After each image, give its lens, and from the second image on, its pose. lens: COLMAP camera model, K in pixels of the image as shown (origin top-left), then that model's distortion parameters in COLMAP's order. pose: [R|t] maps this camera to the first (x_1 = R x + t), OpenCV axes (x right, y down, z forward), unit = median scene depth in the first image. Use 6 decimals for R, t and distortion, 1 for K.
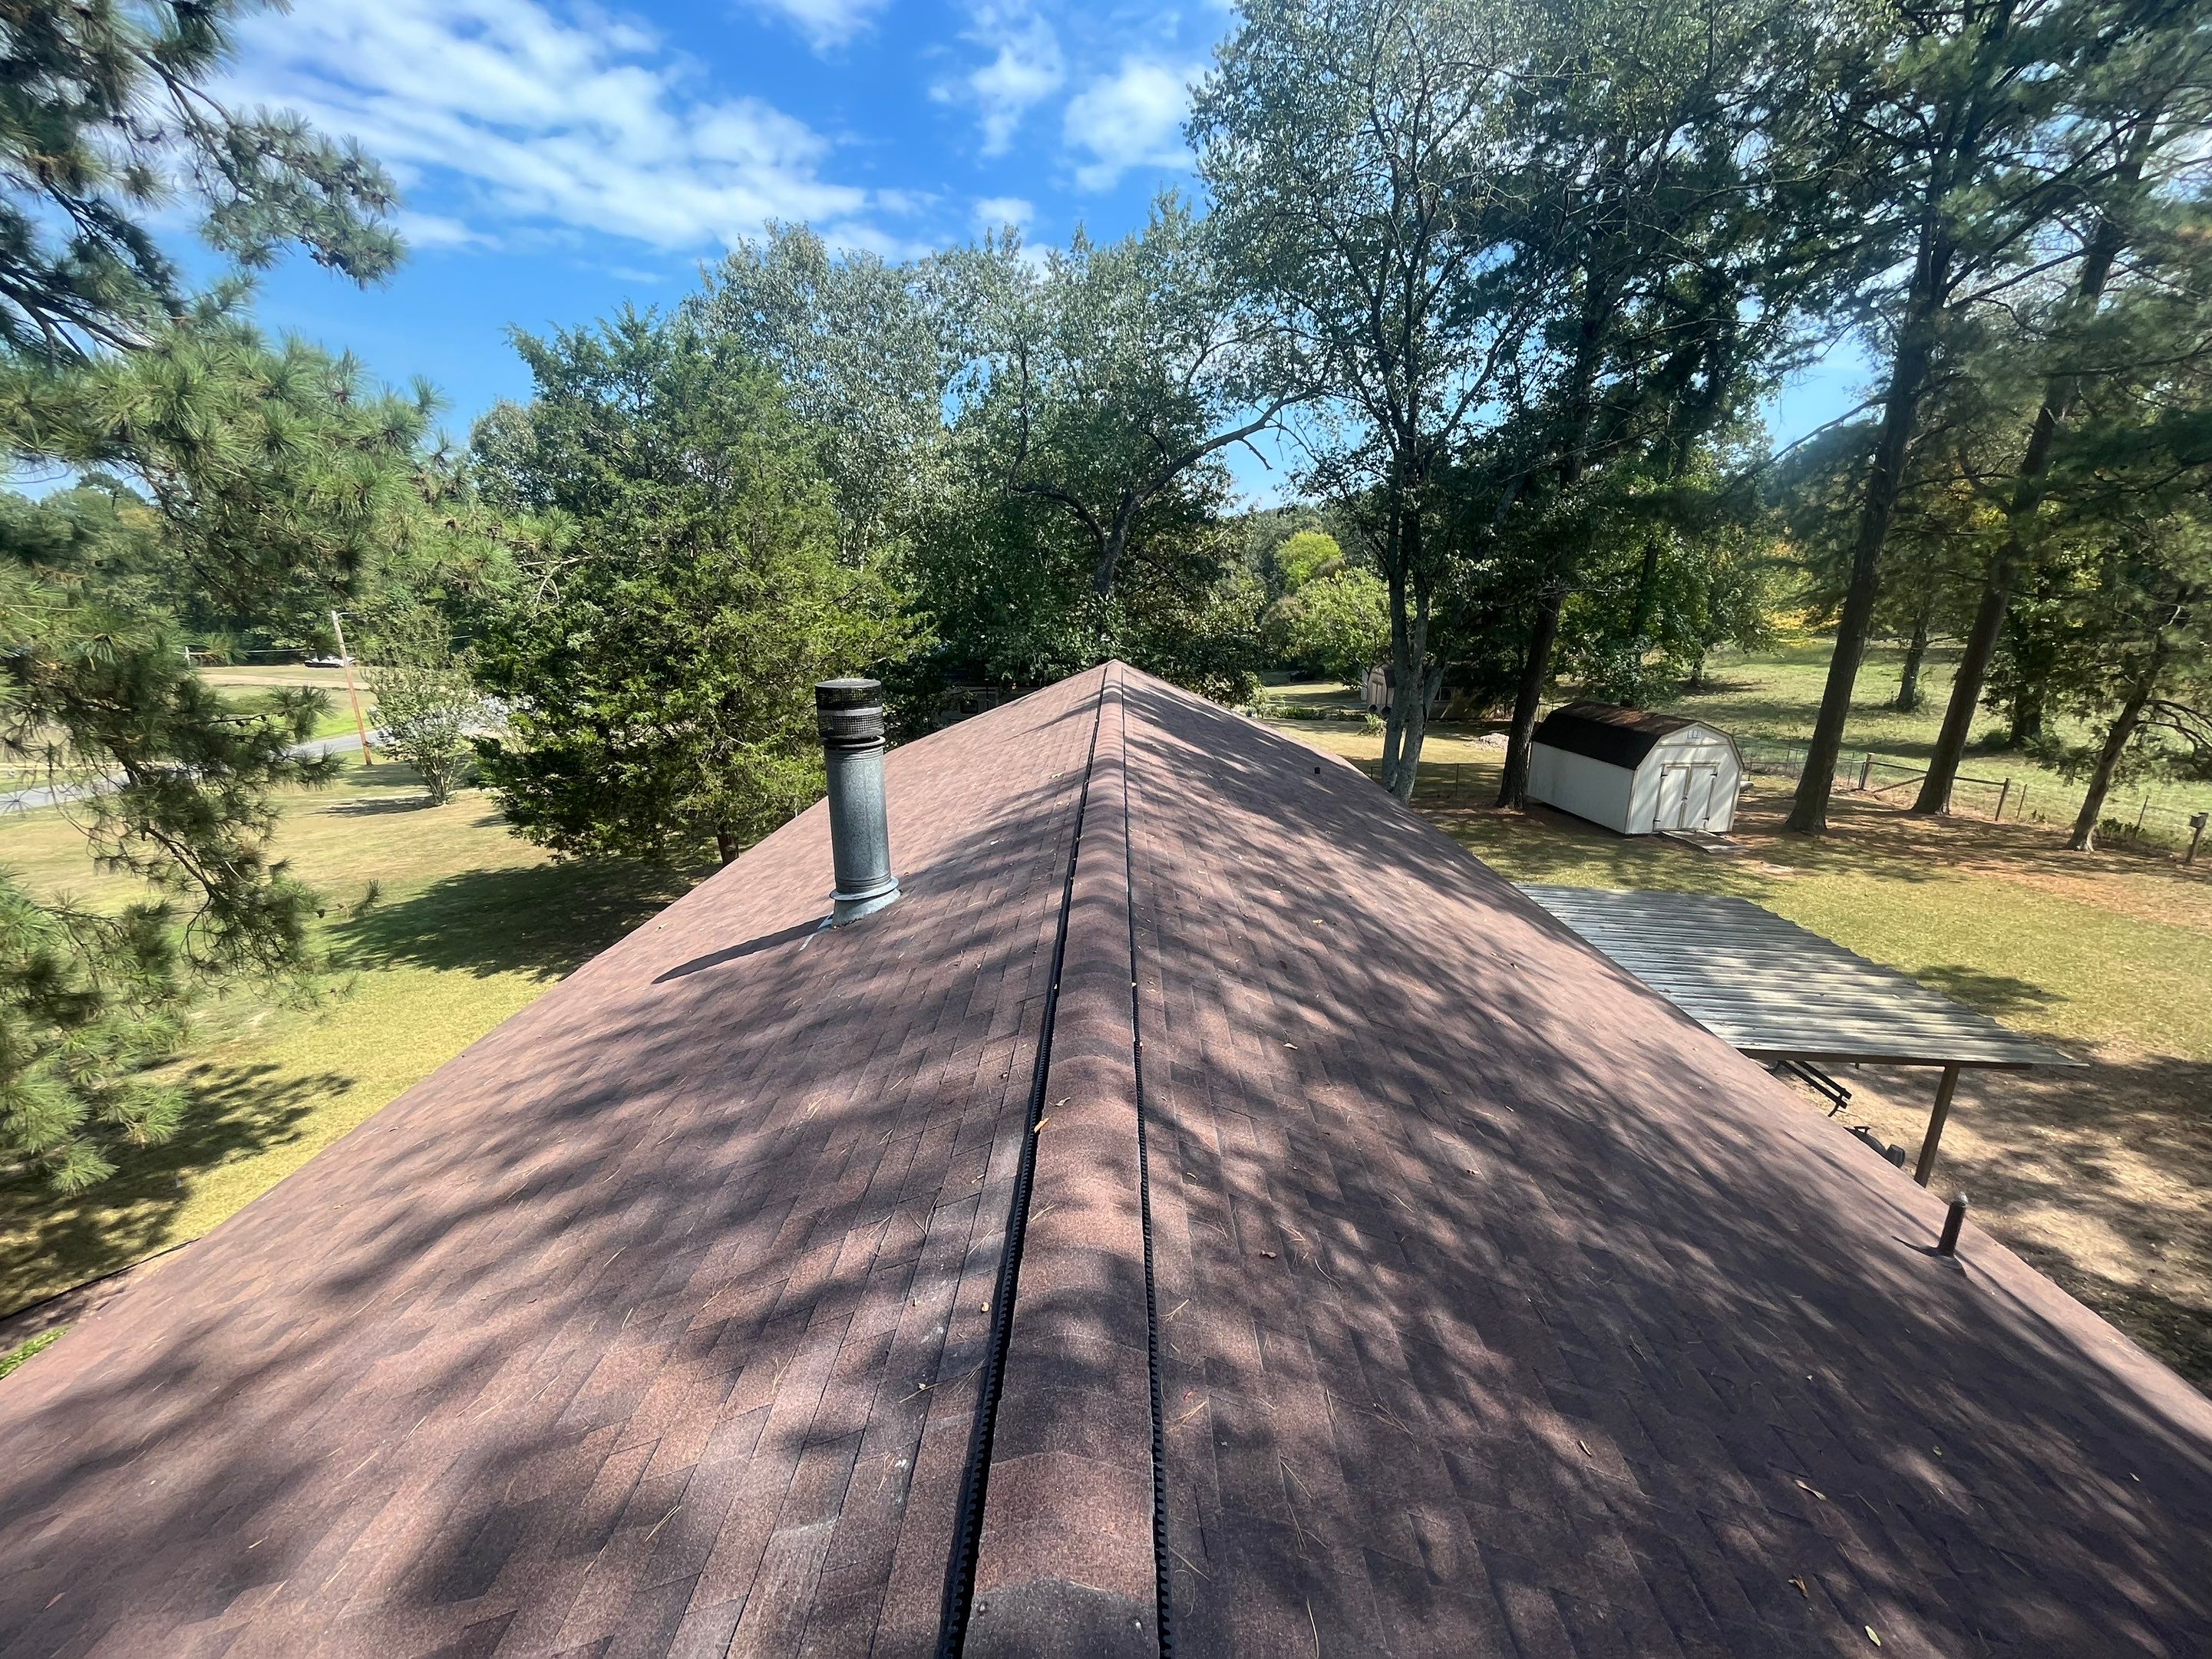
lens RADIAL K [[897.4, 0, 1108.8], [0, 897.4, 830.5], [0, 0, 1]] dist [-0.001769, -0.000289]
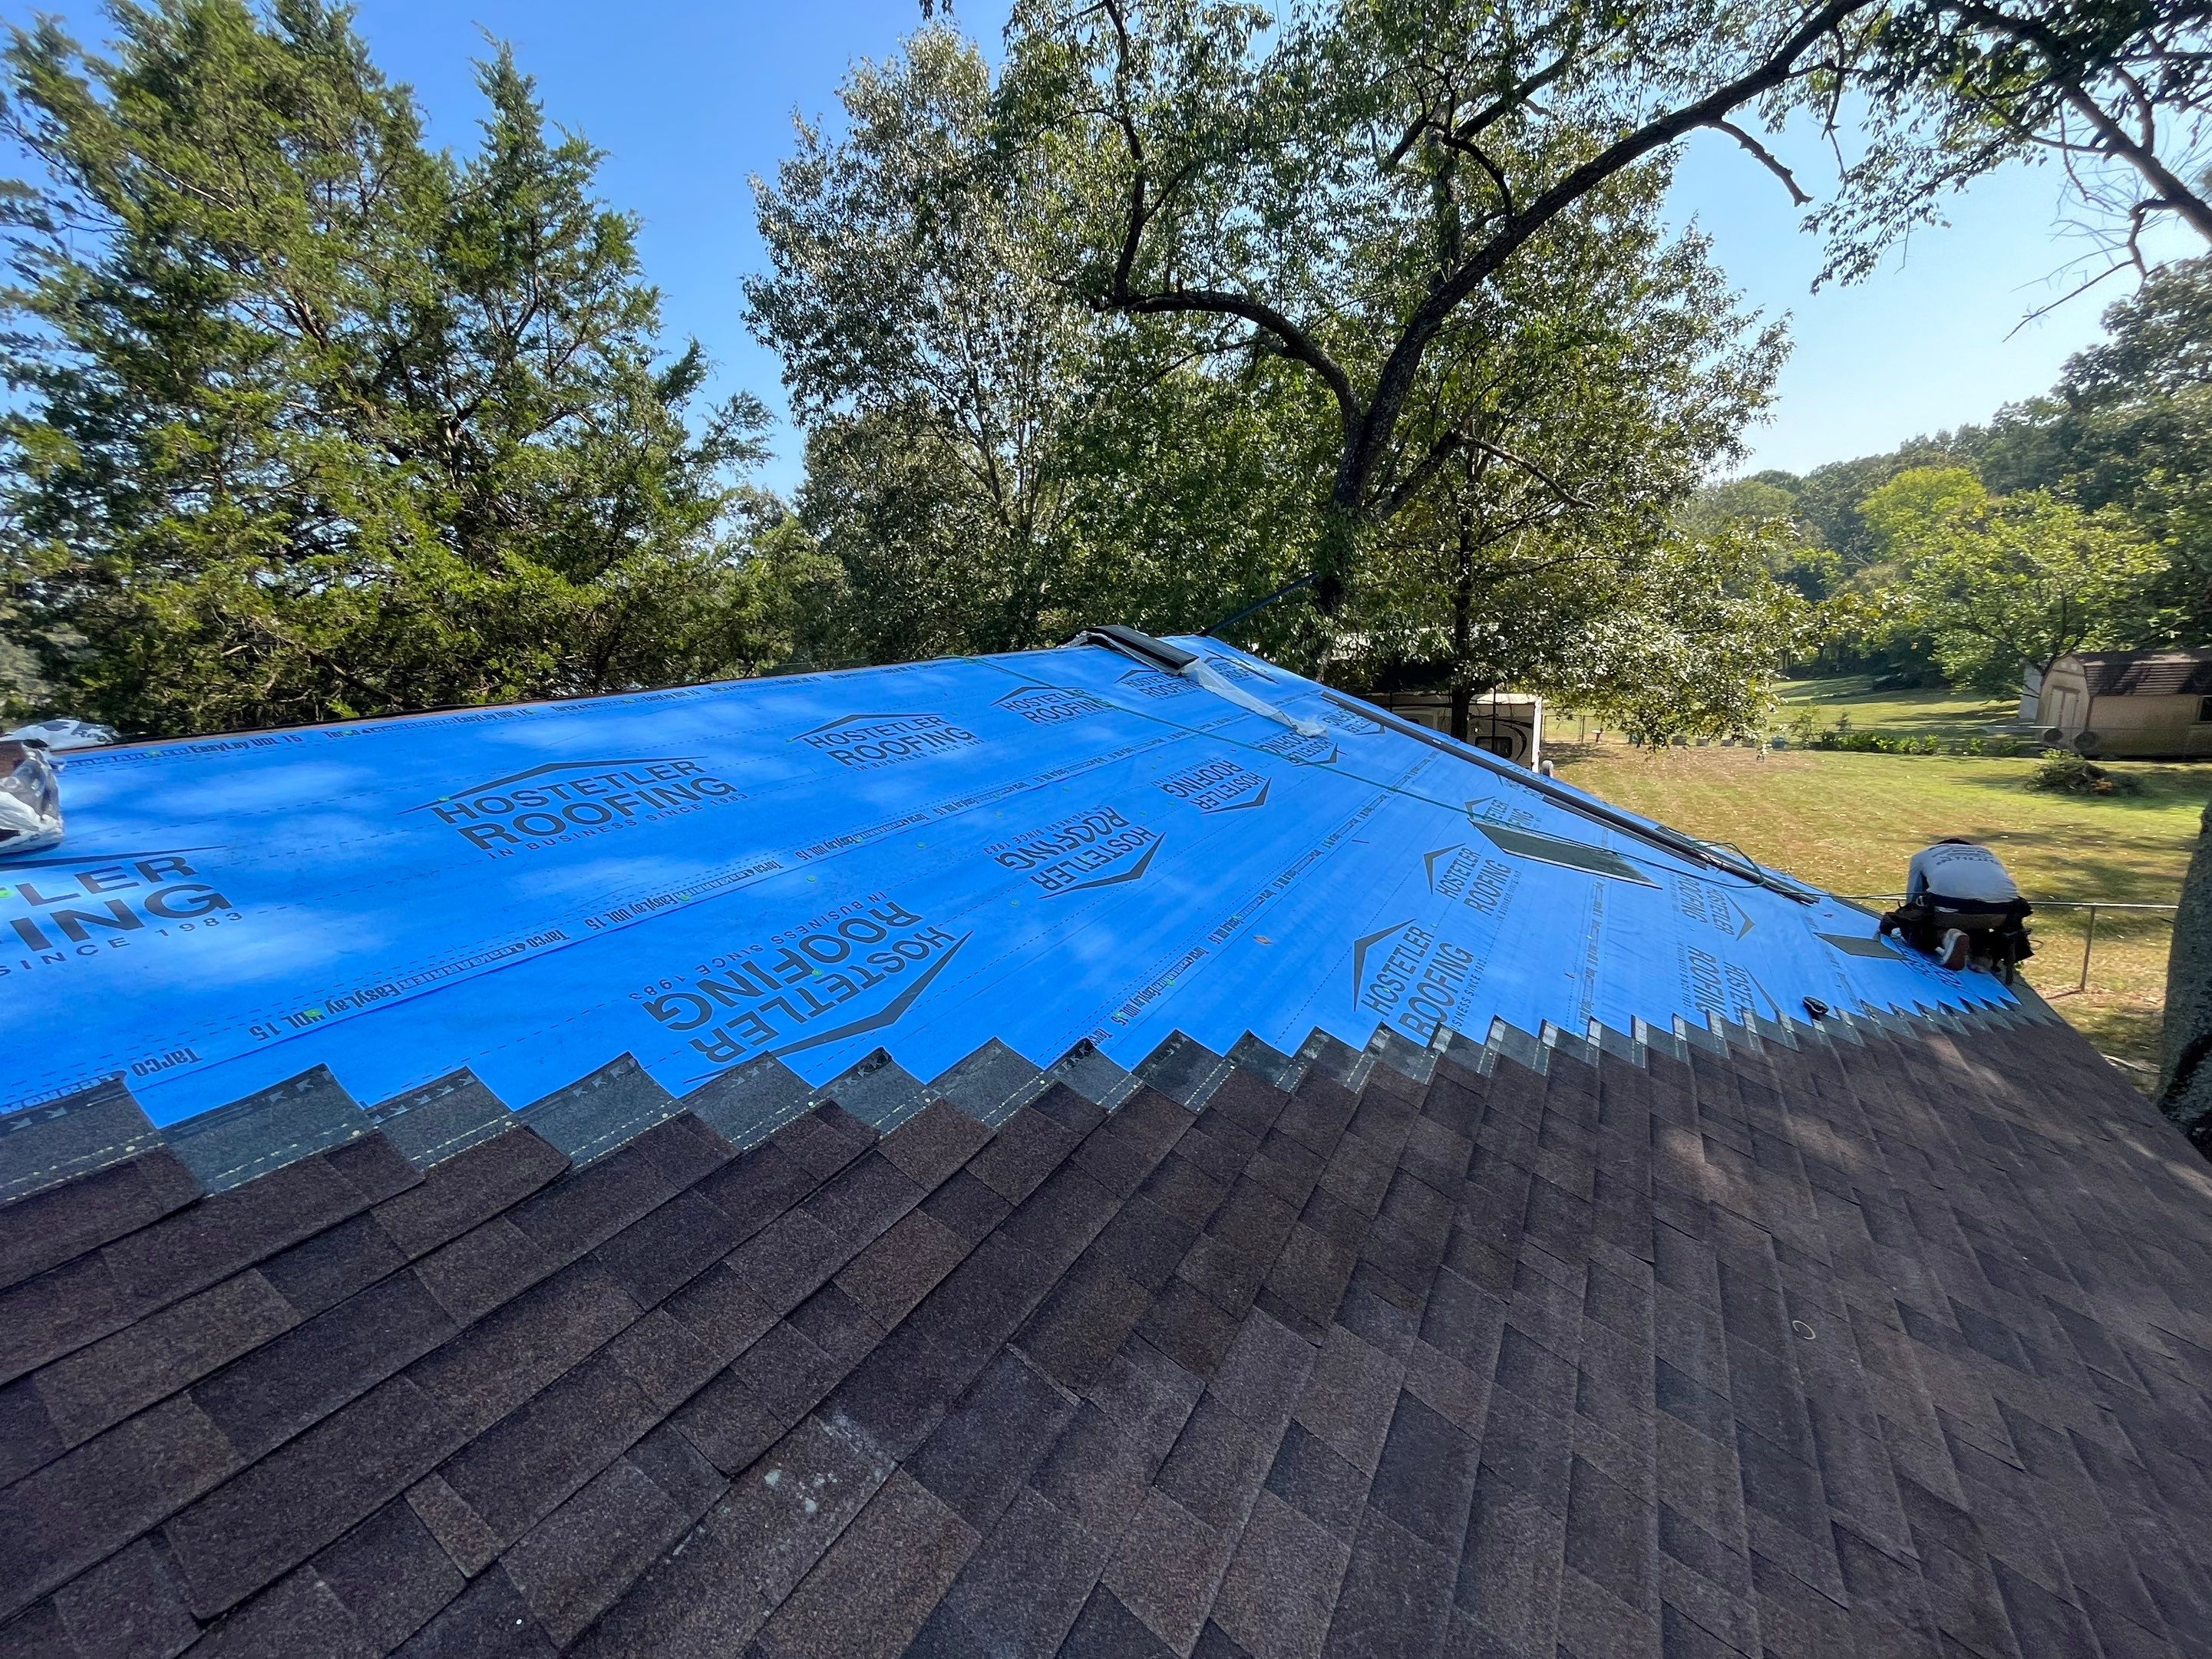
lens RADIAL K [[897.4, 0, 1118.0], [0, 897.4, 836.7], [0, 0, 1]] dist [-0.001769, -0.000289]
pose [[0.875531, 0.058512, -0.479605, 0.147040], [-0.065612, 0.997843, 0.001960, -0.095146], [0.478686, 0.029752, 0.877482, 0.596831]]
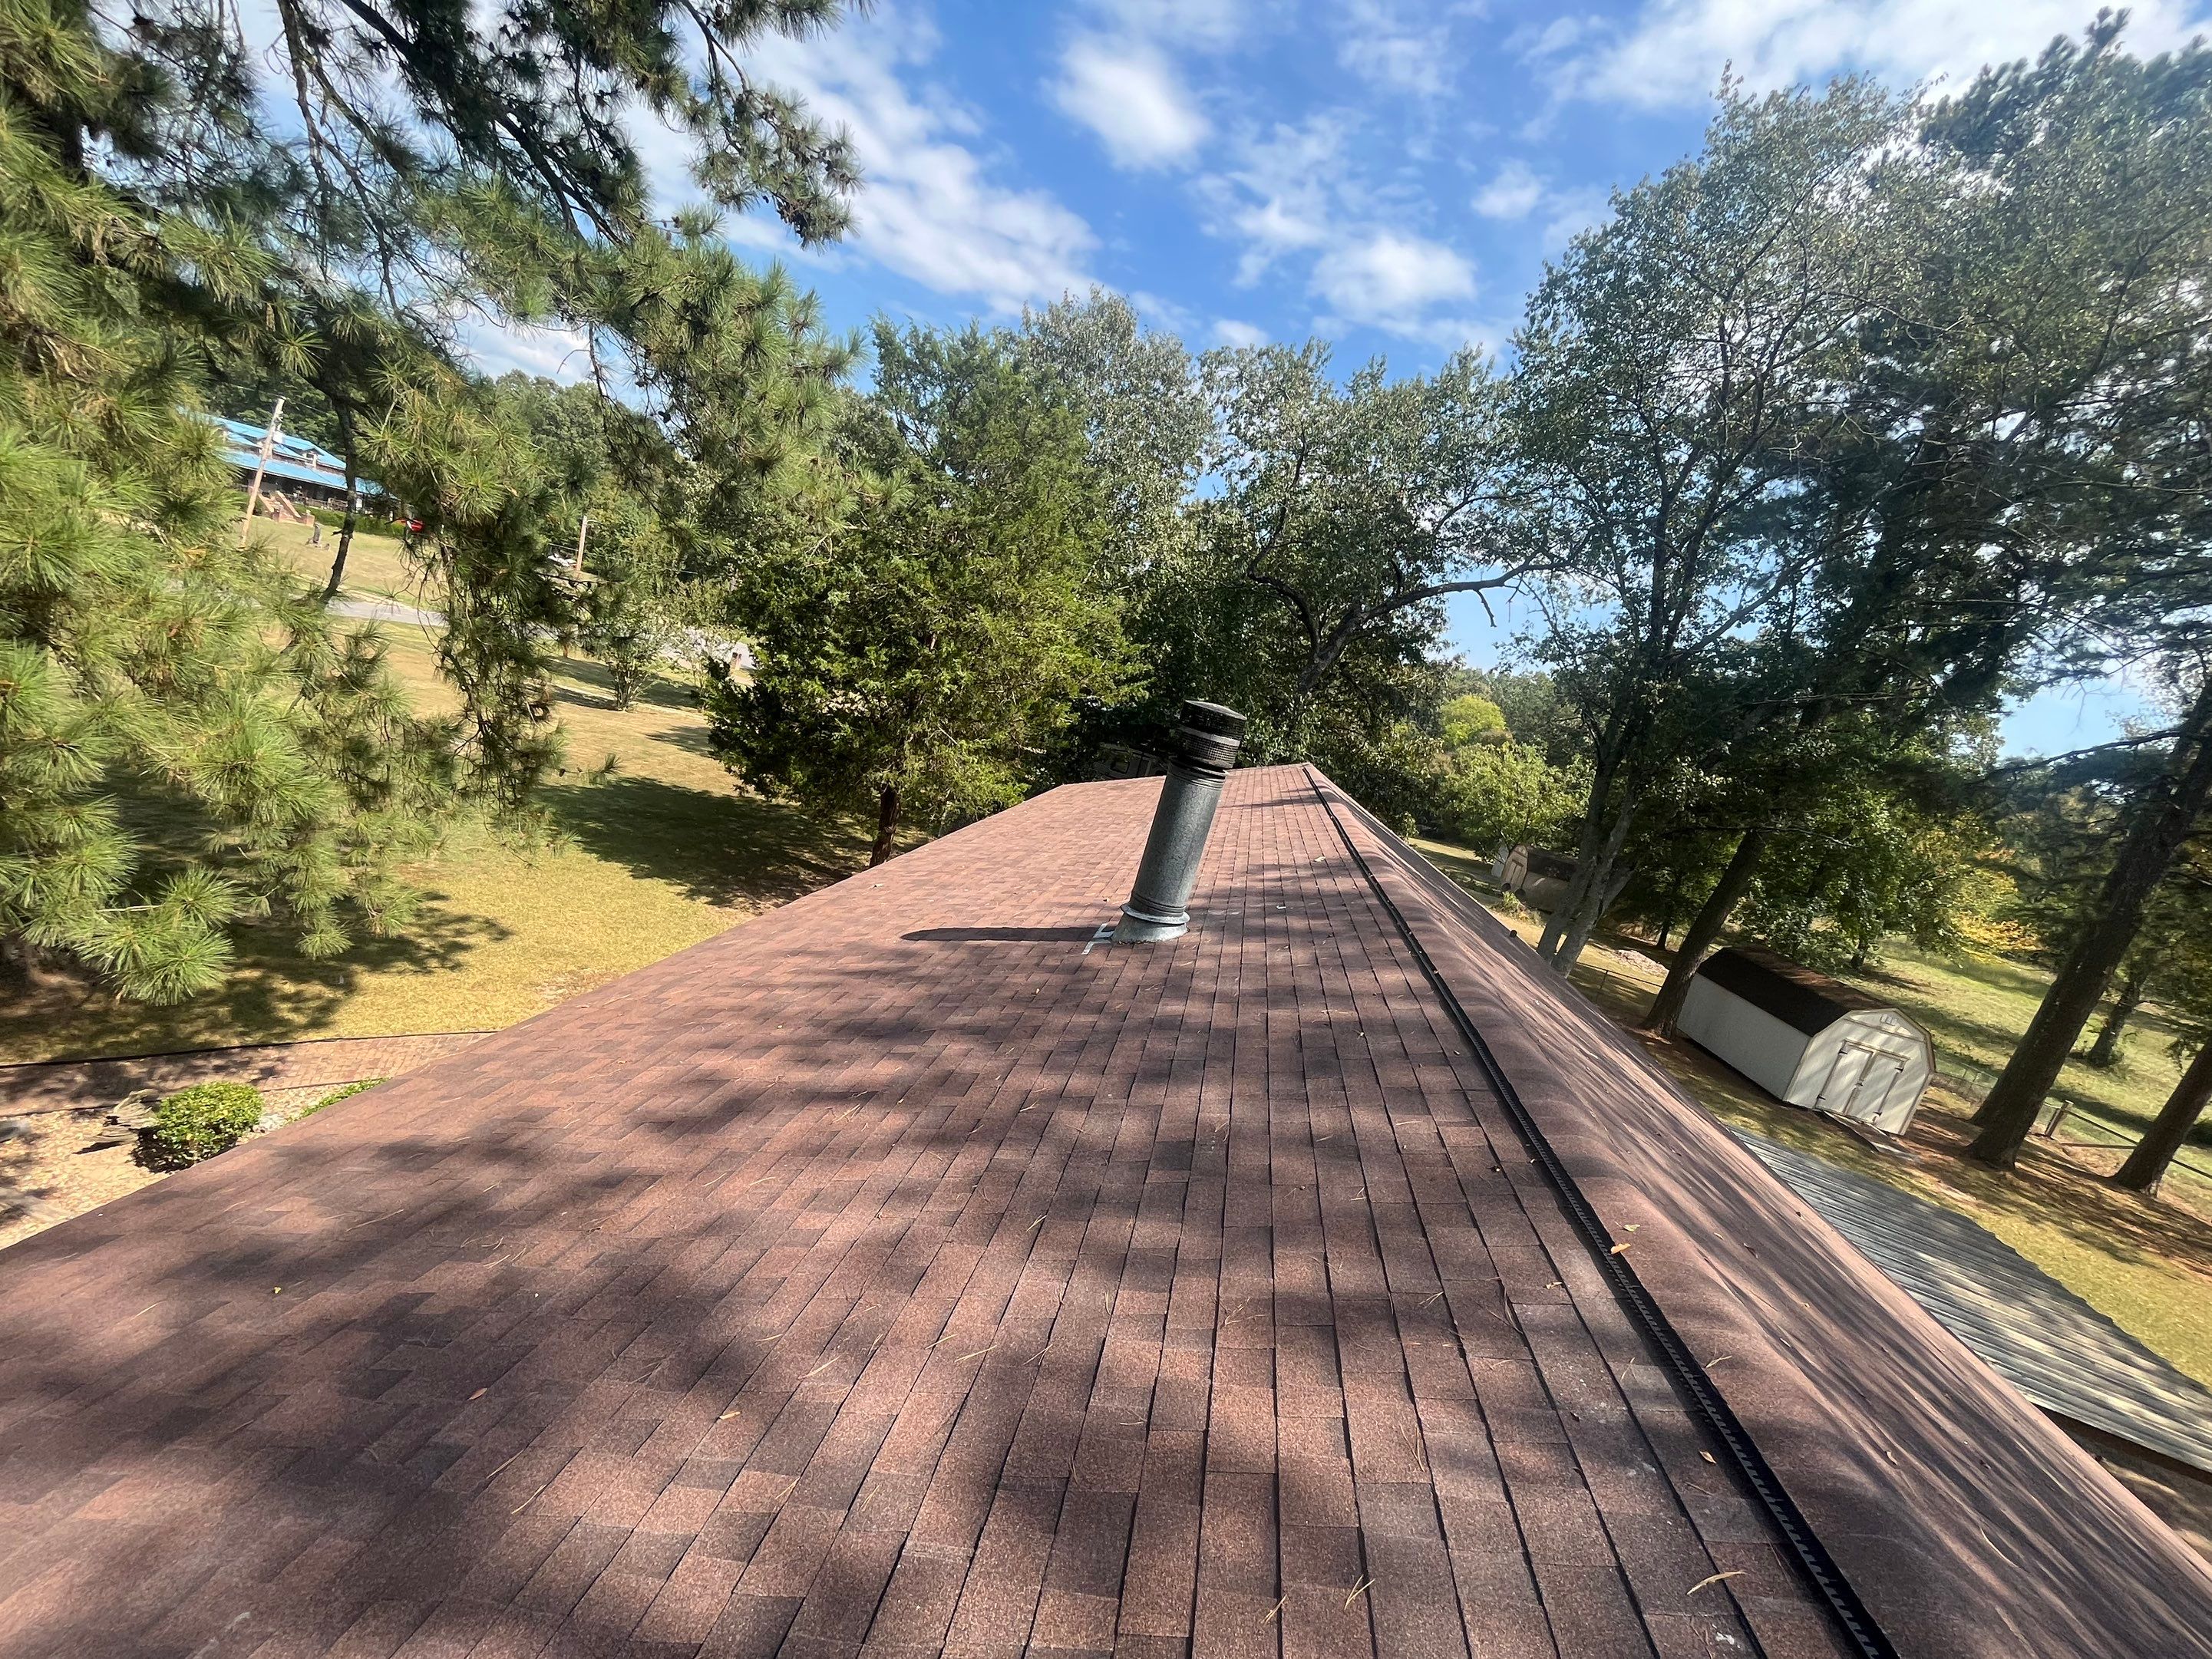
lens RADIAL K [[897.4, 0, 1102.3], [0, 897.4, 834.0], [0, 0, 1]] dist [-0.001769, -0.000289]
pose [[0.949565, 0.295001, -0.106304, -0.074058], [-0.303176, 0.950284, -0.071024, 0.022343], [0.080067, 0.099671, 0.991794, 0.003756]]
